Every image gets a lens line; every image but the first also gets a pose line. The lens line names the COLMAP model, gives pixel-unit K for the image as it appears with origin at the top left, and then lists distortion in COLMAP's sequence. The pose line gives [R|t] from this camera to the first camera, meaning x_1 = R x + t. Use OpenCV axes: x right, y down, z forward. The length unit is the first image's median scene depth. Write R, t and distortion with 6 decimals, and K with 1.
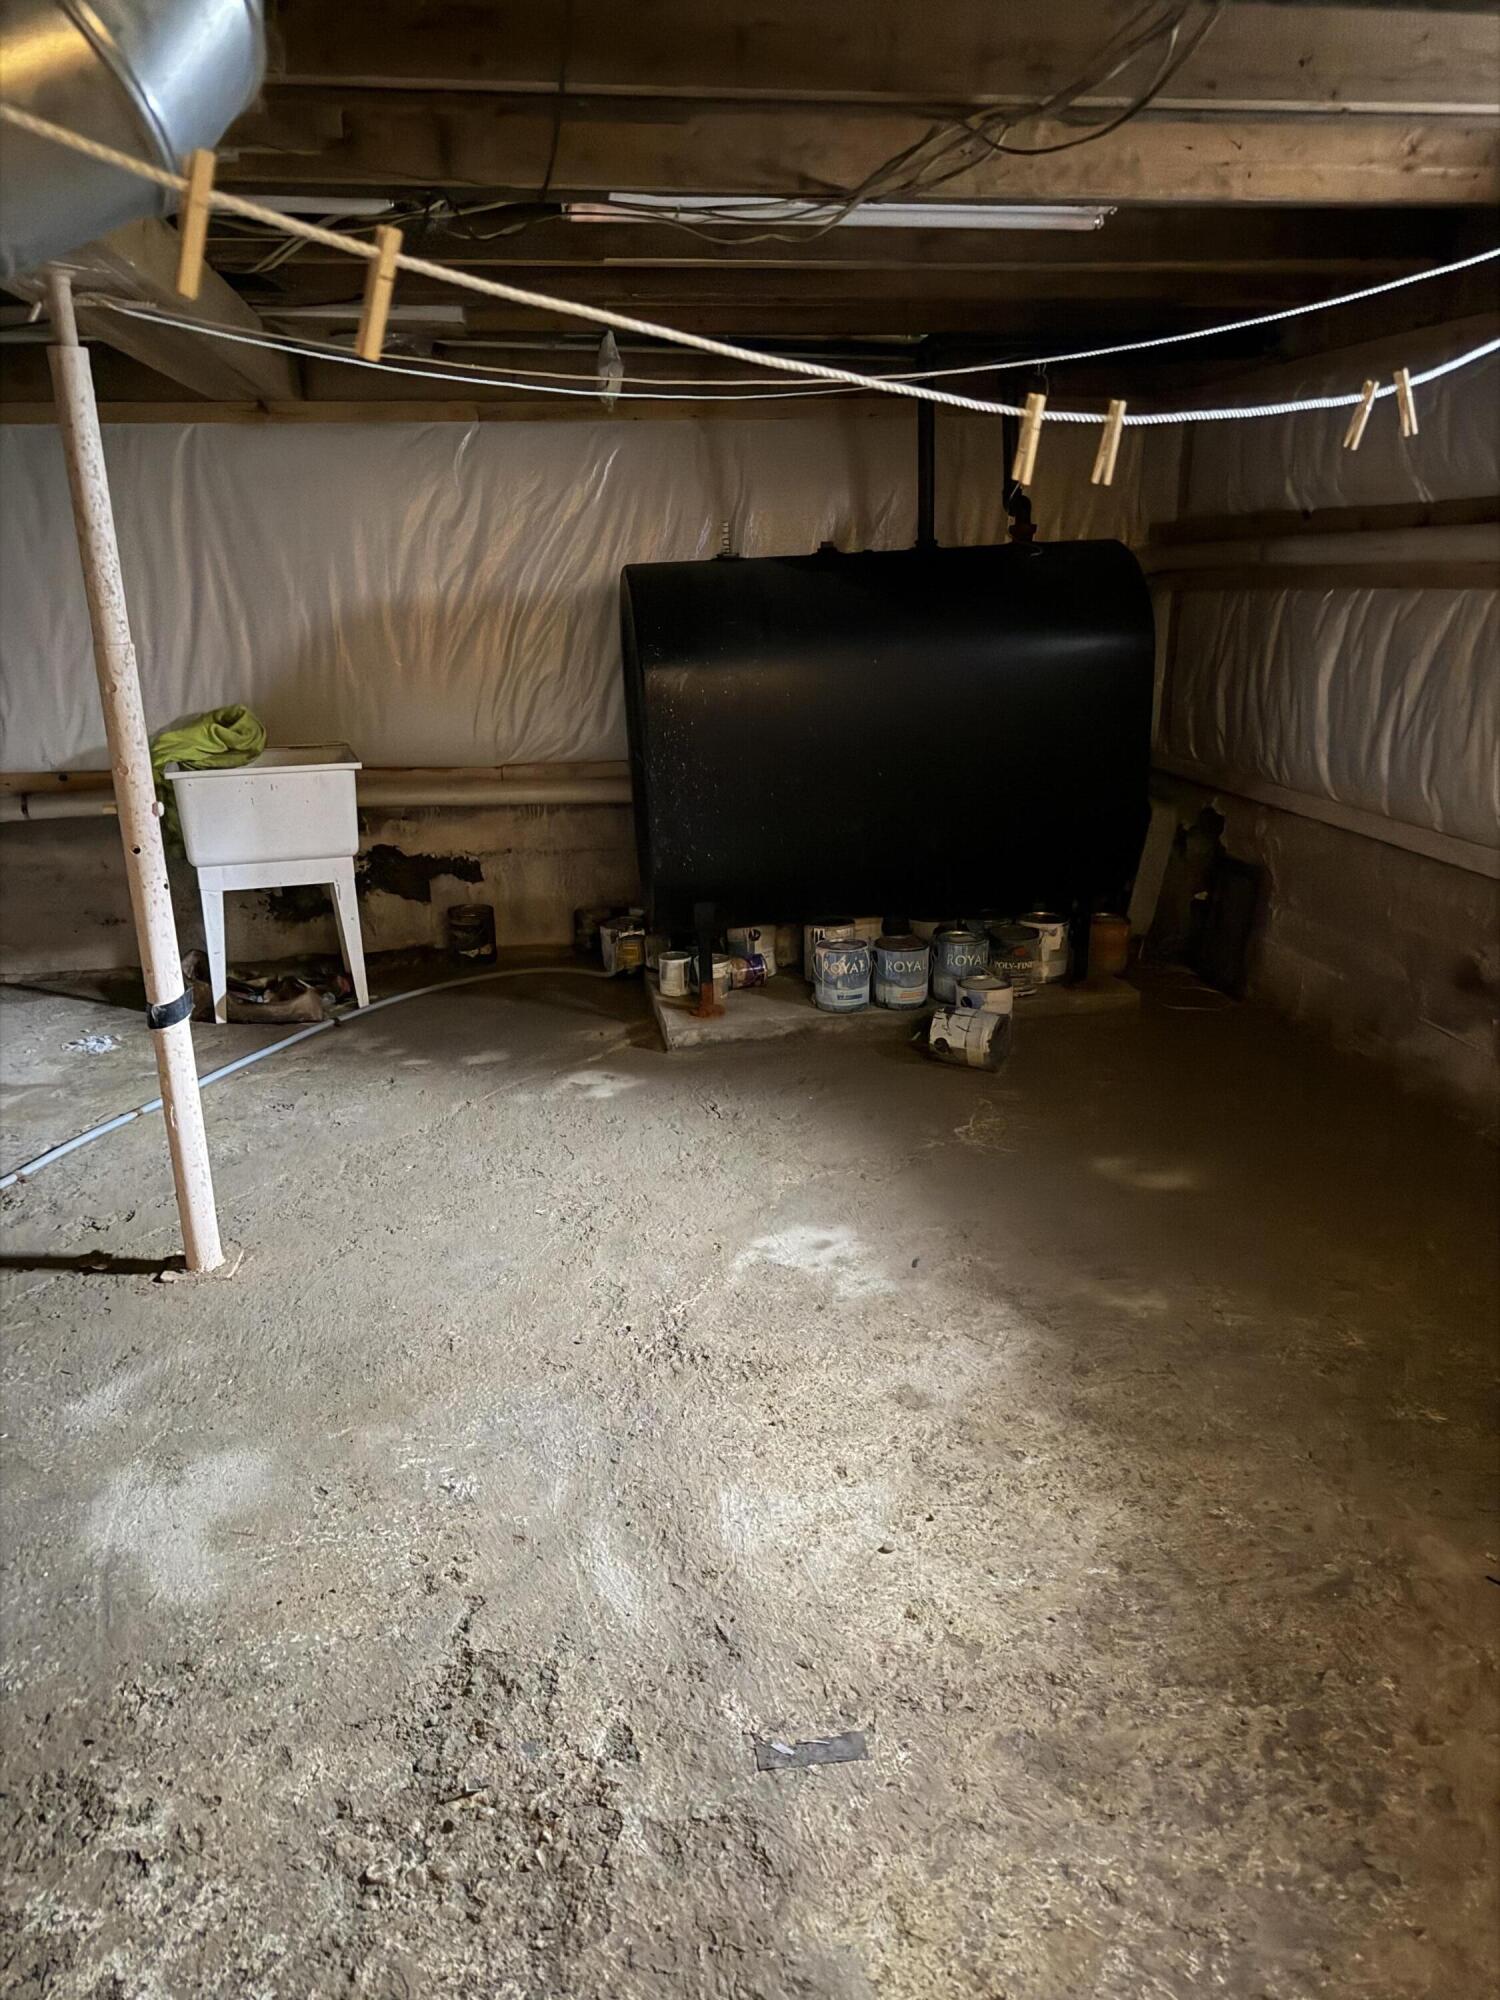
lens RADIAL K [[1430.8, 0, 747.9], [0, 1430.8, 976.3], [0, 0, 1]] dist [0.027807, -0.030642]
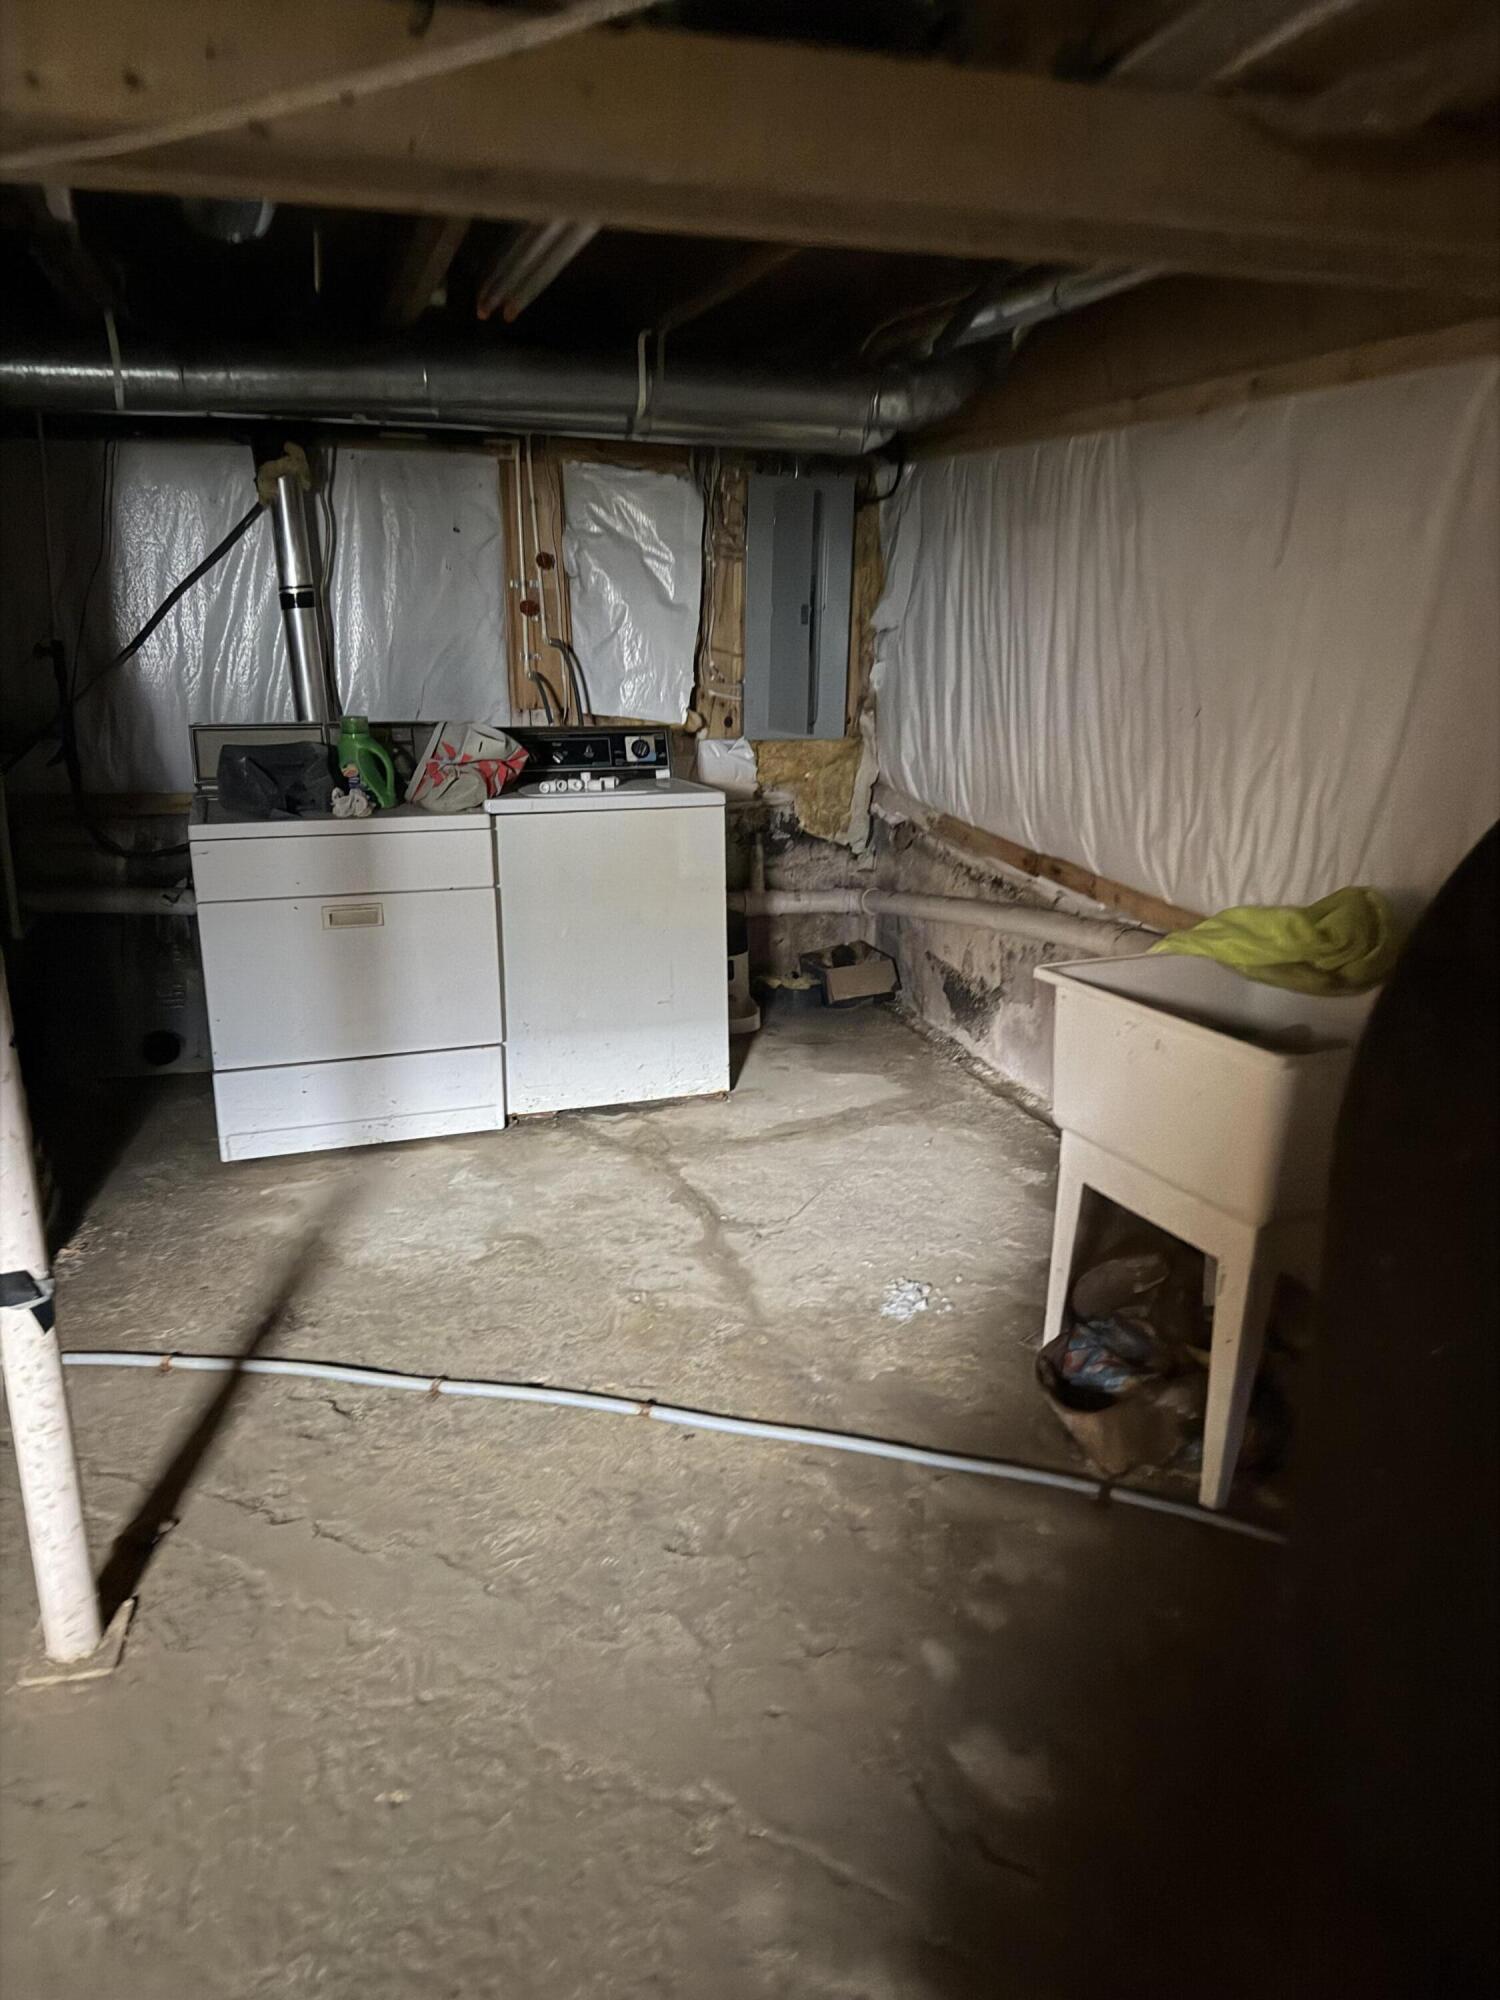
lens RADIAL K [[1430.8, 0, 747.9], [0, 1430.8, 976.3], [0, 0, 1]] dist [0.027807, -0.030642]
pose [[0.117827, 0.291208, -0.949376, 0.153903], [-0.293196, 0.923617, 0.246918, -0.251448], [0.948764, 0.249259, 0.194208, 0.769078]]
